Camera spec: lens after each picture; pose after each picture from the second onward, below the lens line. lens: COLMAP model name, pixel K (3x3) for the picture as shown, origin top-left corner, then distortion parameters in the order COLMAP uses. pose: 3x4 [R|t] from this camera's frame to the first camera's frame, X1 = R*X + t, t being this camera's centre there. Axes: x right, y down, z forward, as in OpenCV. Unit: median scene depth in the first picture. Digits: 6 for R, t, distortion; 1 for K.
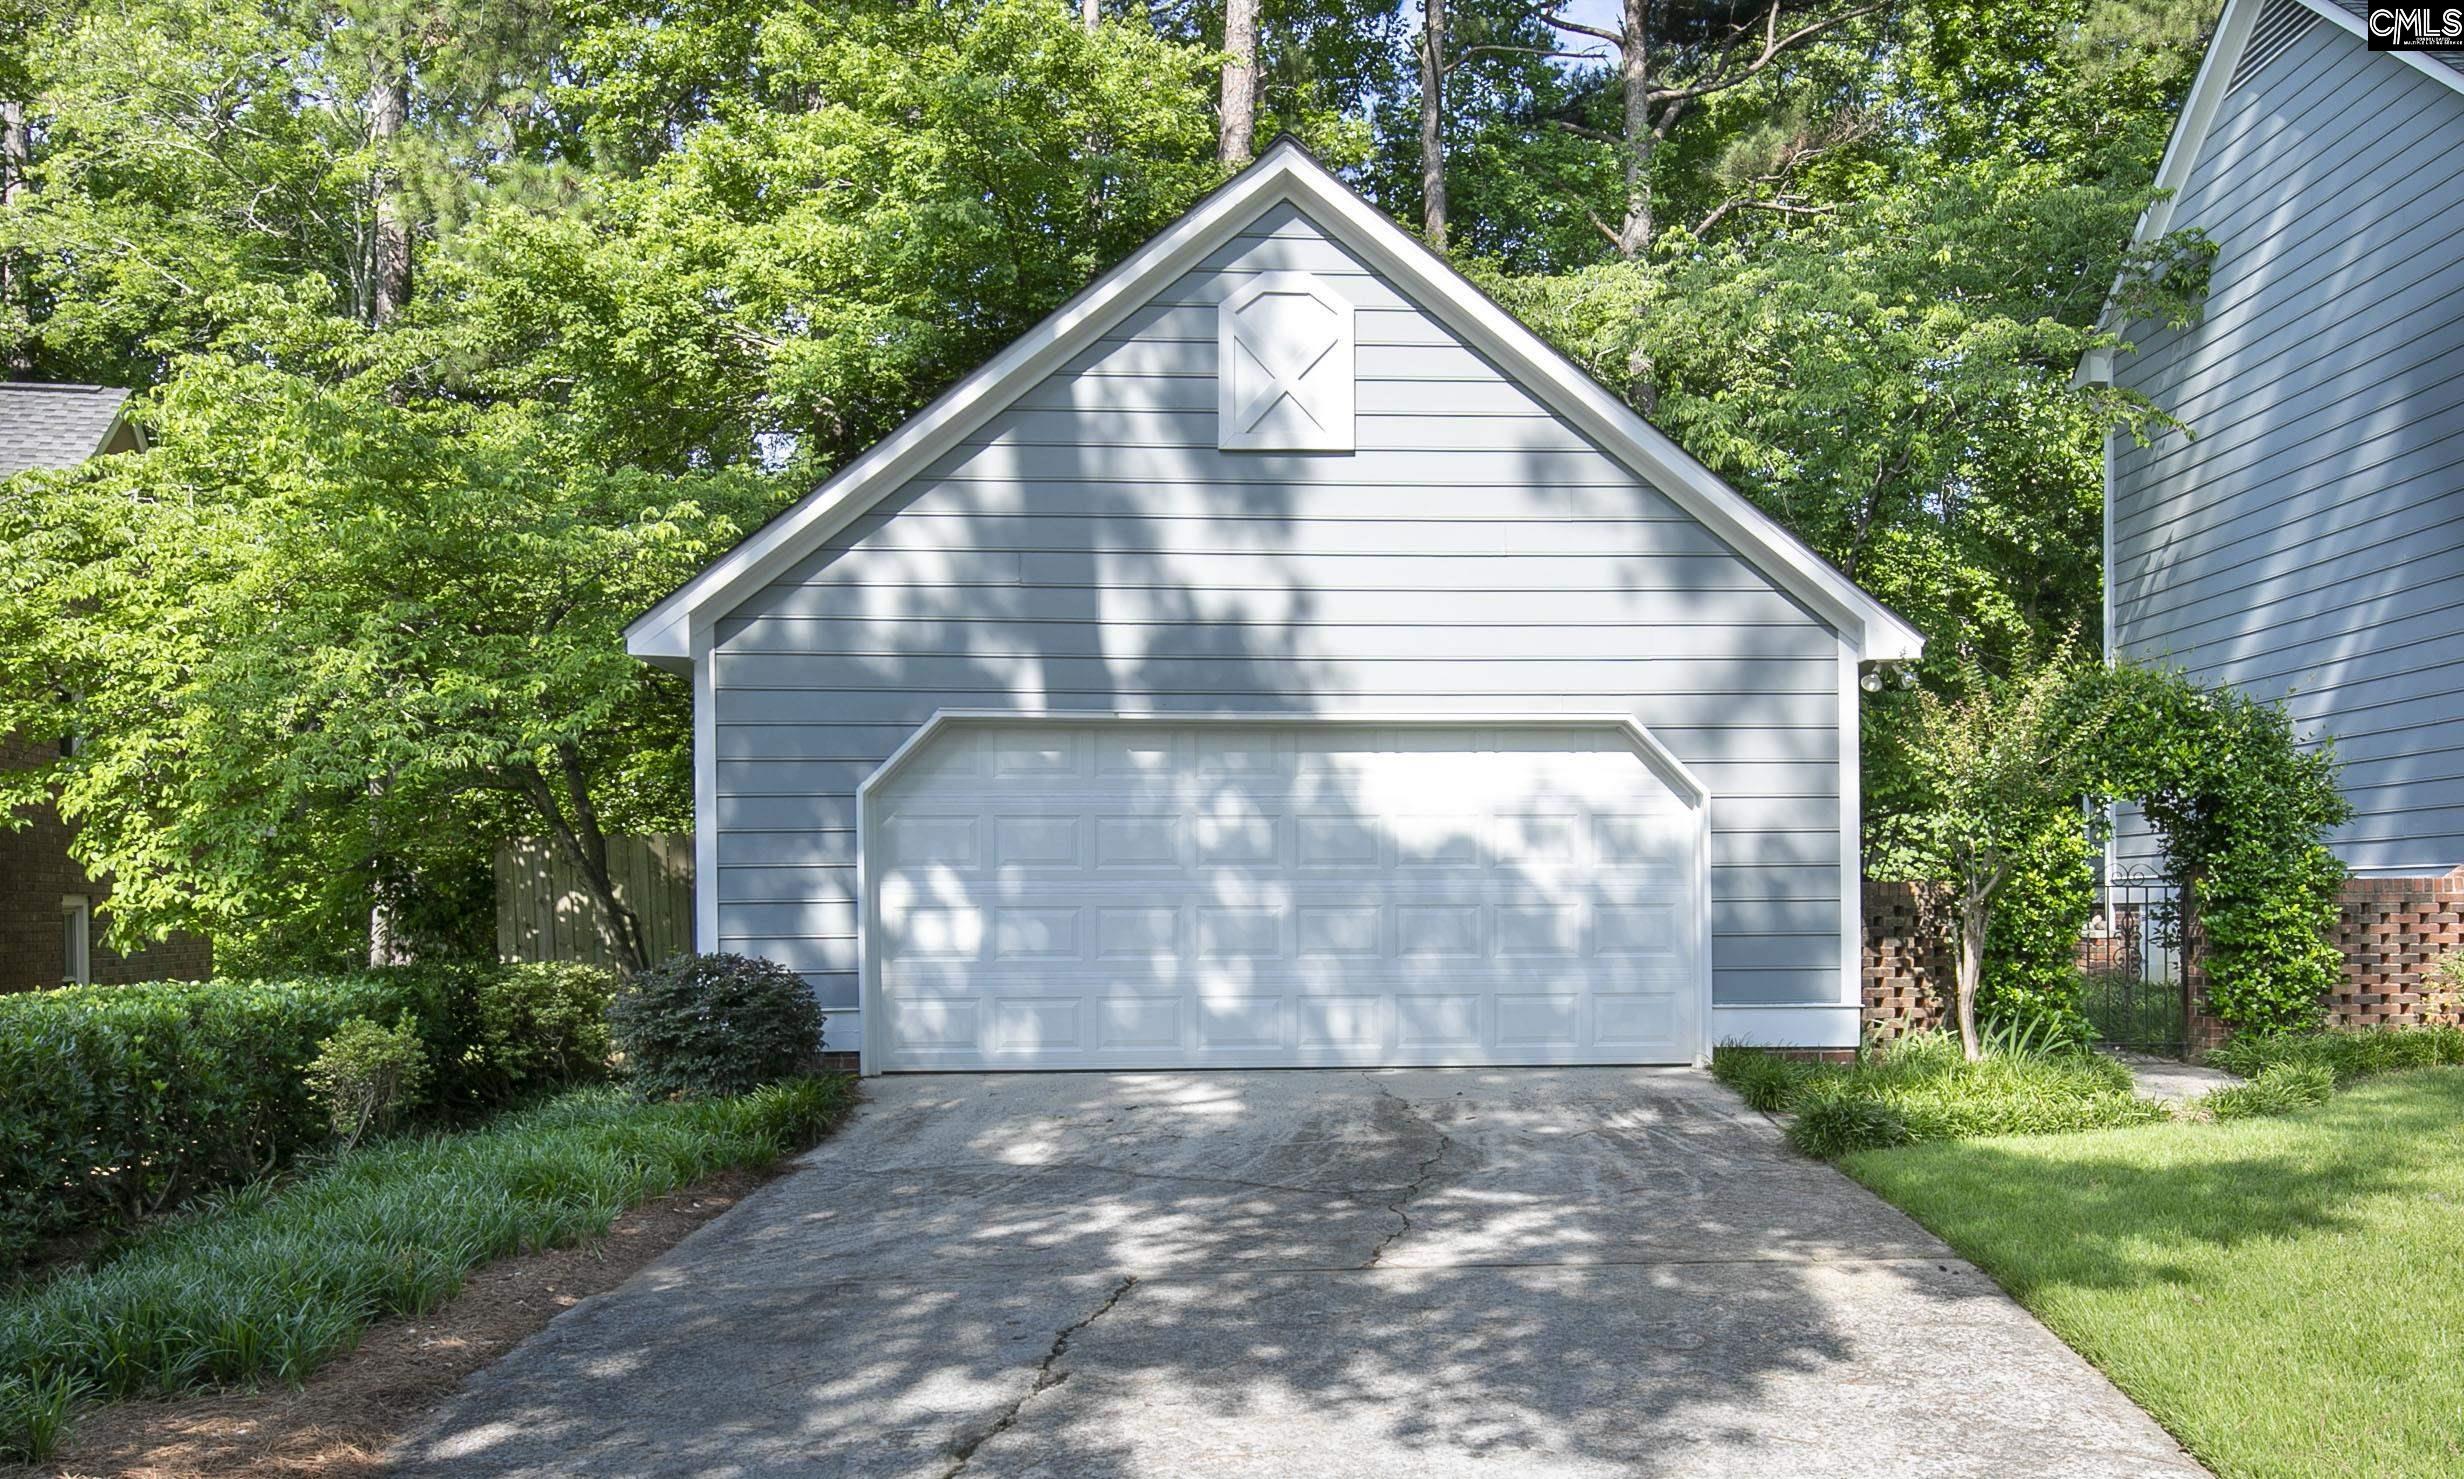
lens RADIAL K [[2030.4, 0, 1337.0], [0, 2030.4, 919.7], [0, 0, 1]] dist [0.016628, -0.001327]
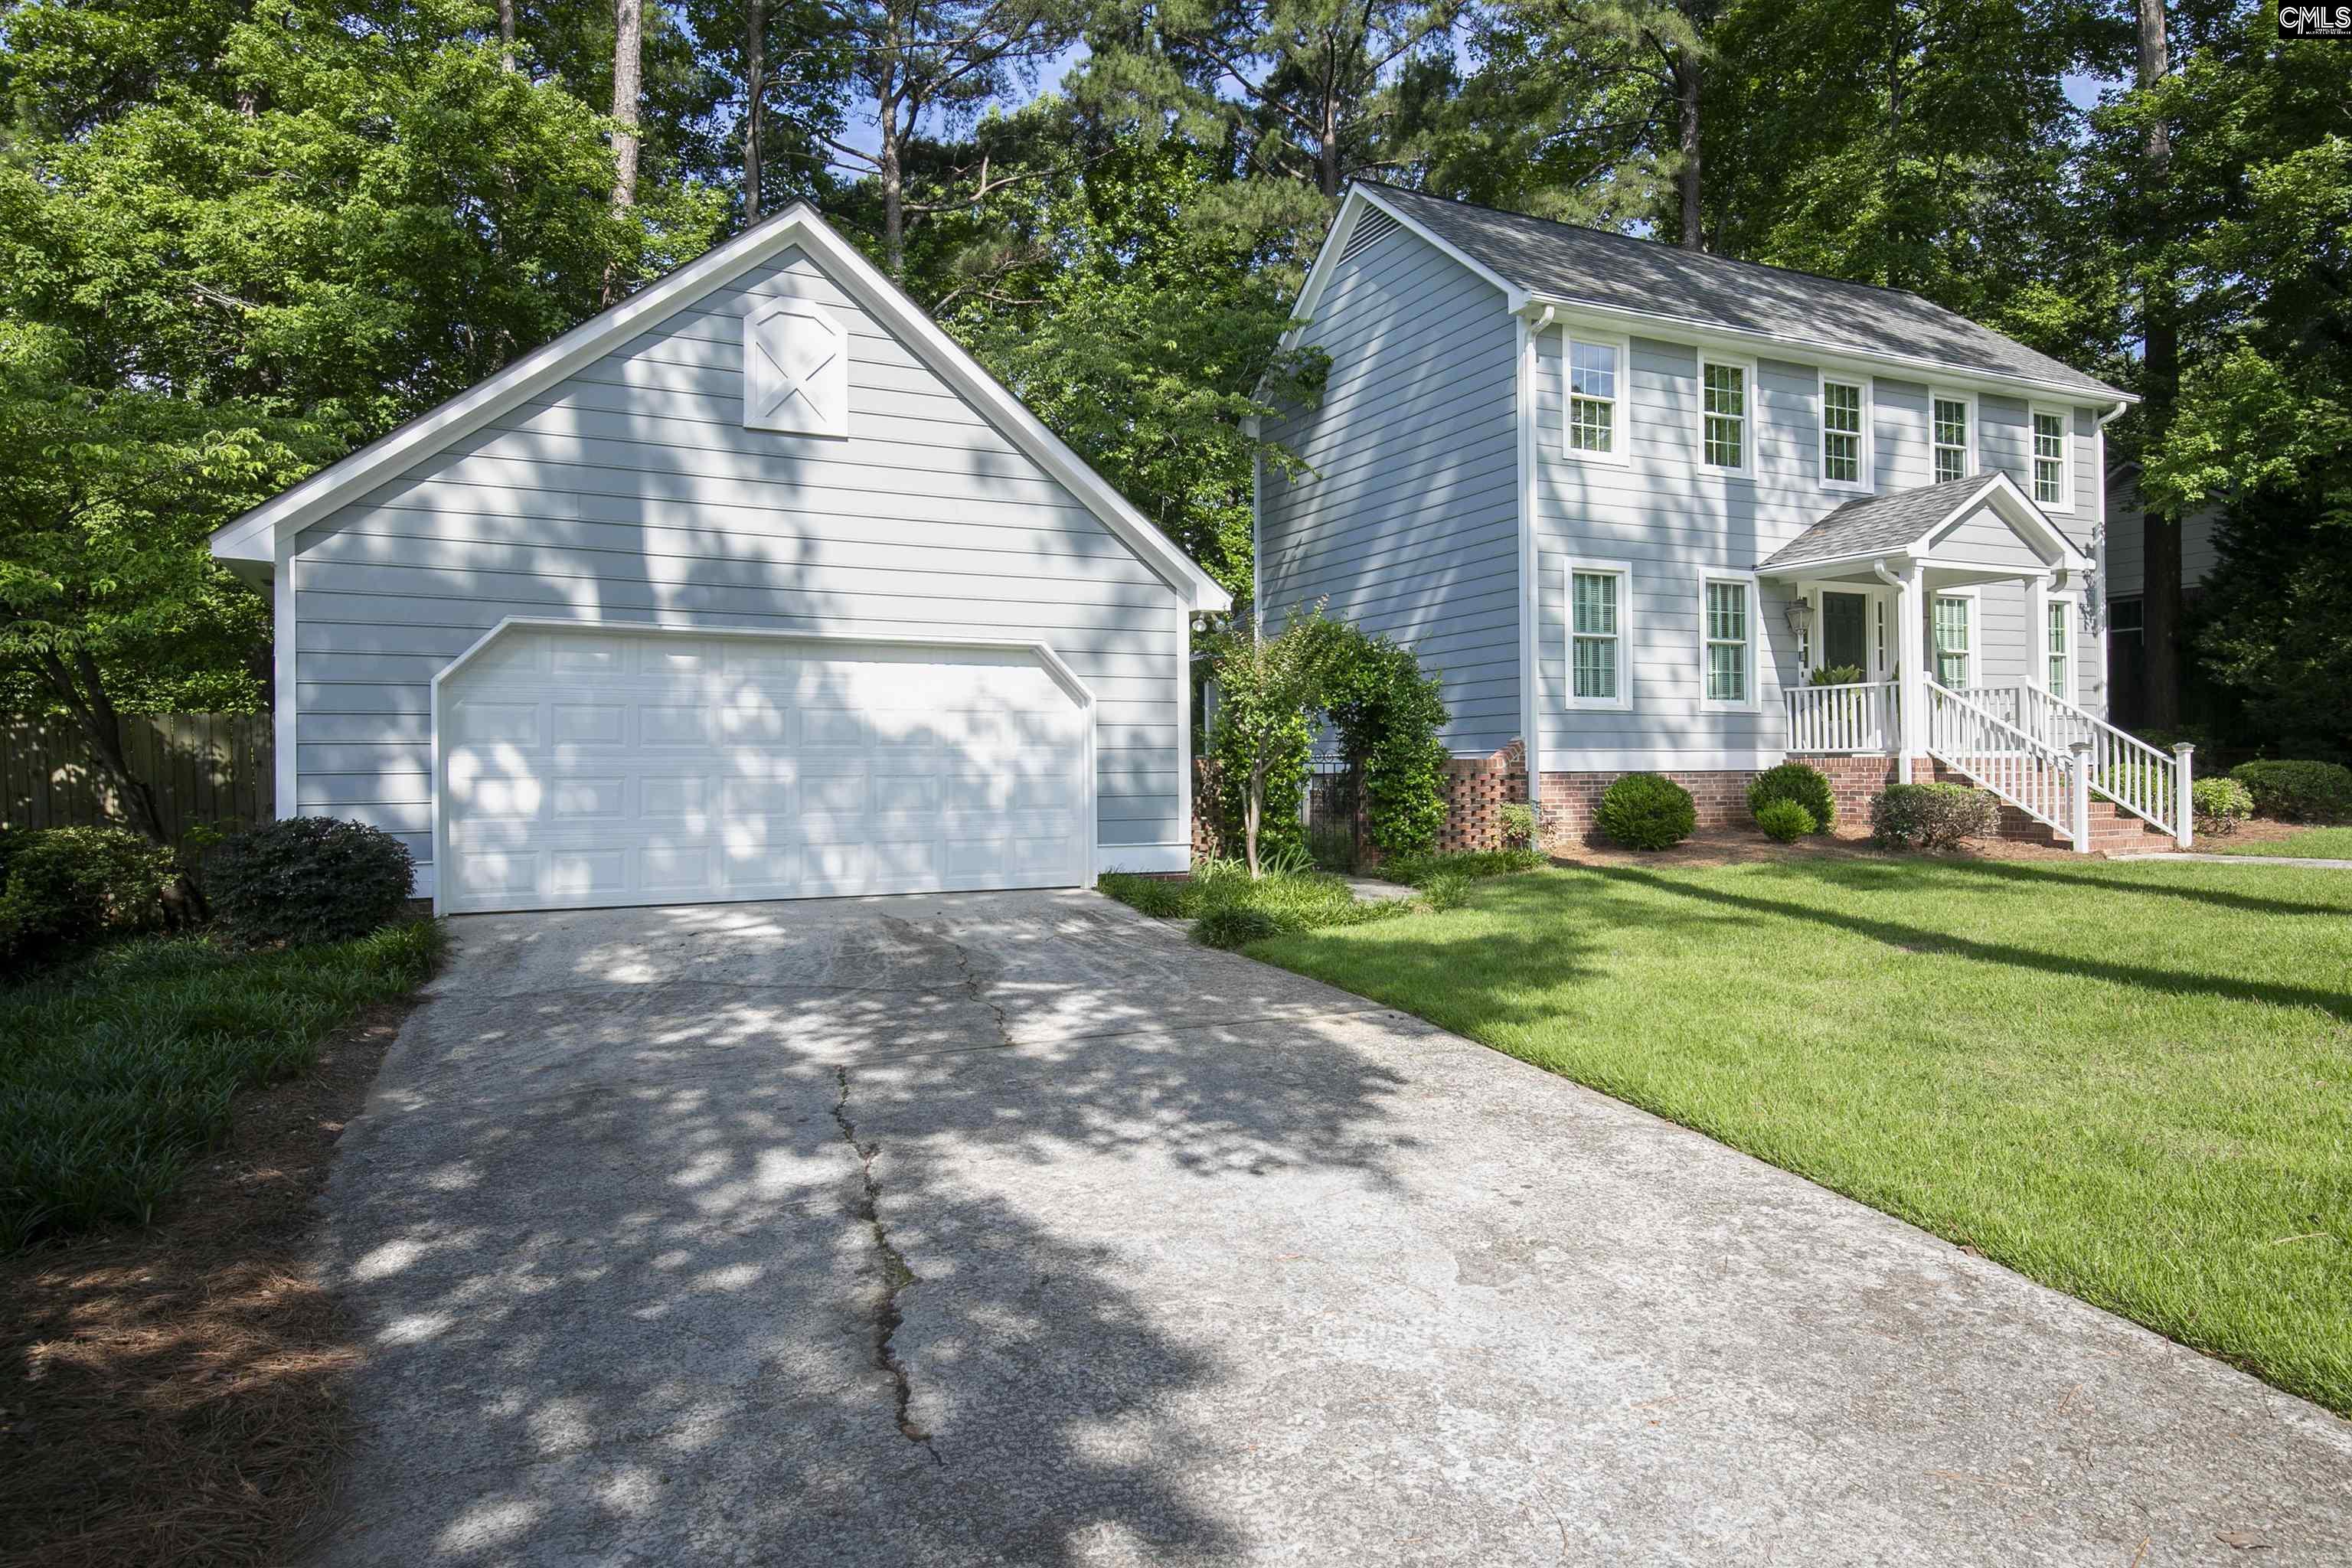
lens RADIAL K [[1413.8, 0, 1173.4], [0, 1413.8, 763.2], [0, 0, 1]] dist [0.013996, -0.002297]
pose [[0.923605, 0.002934, 0.383335, -0.149020], [0.003254, 0.999875, -0.015491, -0.000024], [-0.383332, 0.015555, 0.923480, 0.054732]]
